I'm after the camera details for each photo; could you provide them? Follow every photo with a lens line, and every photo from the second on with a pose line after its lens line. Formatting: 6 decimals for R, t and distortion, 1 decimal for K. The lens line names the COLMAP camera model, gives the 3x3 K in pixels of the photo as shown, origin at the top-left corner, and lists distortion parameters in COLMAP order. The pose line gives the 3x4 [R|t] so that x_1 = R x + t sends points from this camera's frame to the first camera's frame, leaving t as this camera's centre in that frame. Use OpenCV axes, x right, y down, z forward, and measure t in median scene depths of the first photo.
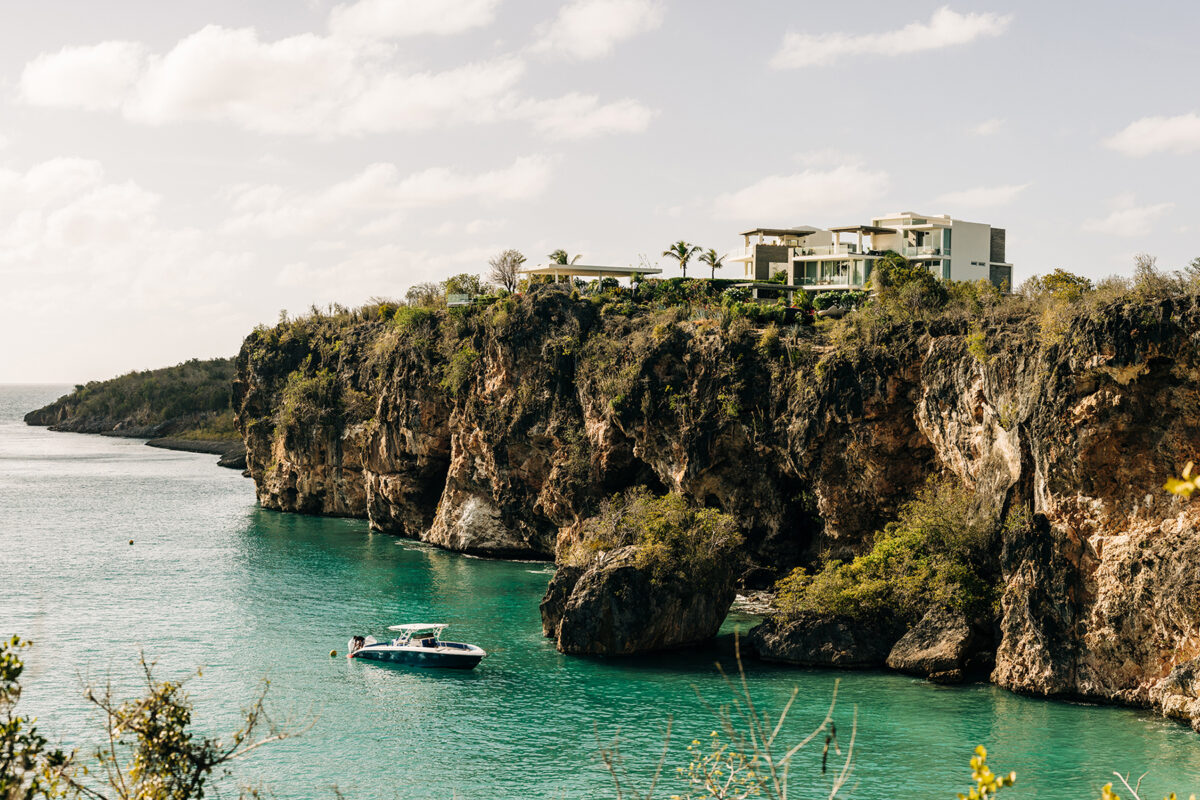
lens RADIAL K [[2937.5, 0, 600.0], [0, 2937.5, 400.5], [0, 0, 1]] dist [-0.021527, 0.000000]
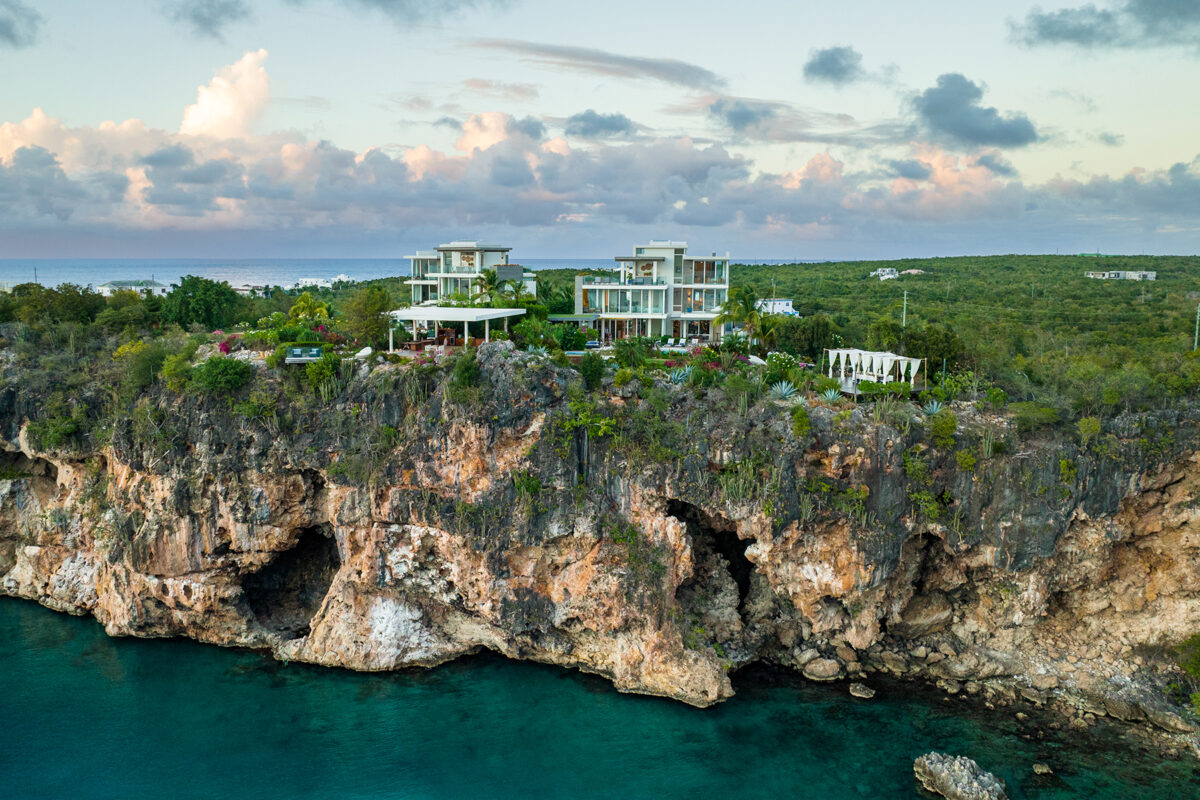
lens RADIAL K [[823.6, 0, 600.3], [0, 823.6, 398.4], [0, 0, 1]] dist [0.004311, 0.000572]
pose [[0.561920, -0.074821, 0.823801, -0.192350], [-0.023225, 0.994081, 0.106128, -0.049090], [-0.826866, -0.078768, 0.556856, 0.810905]]
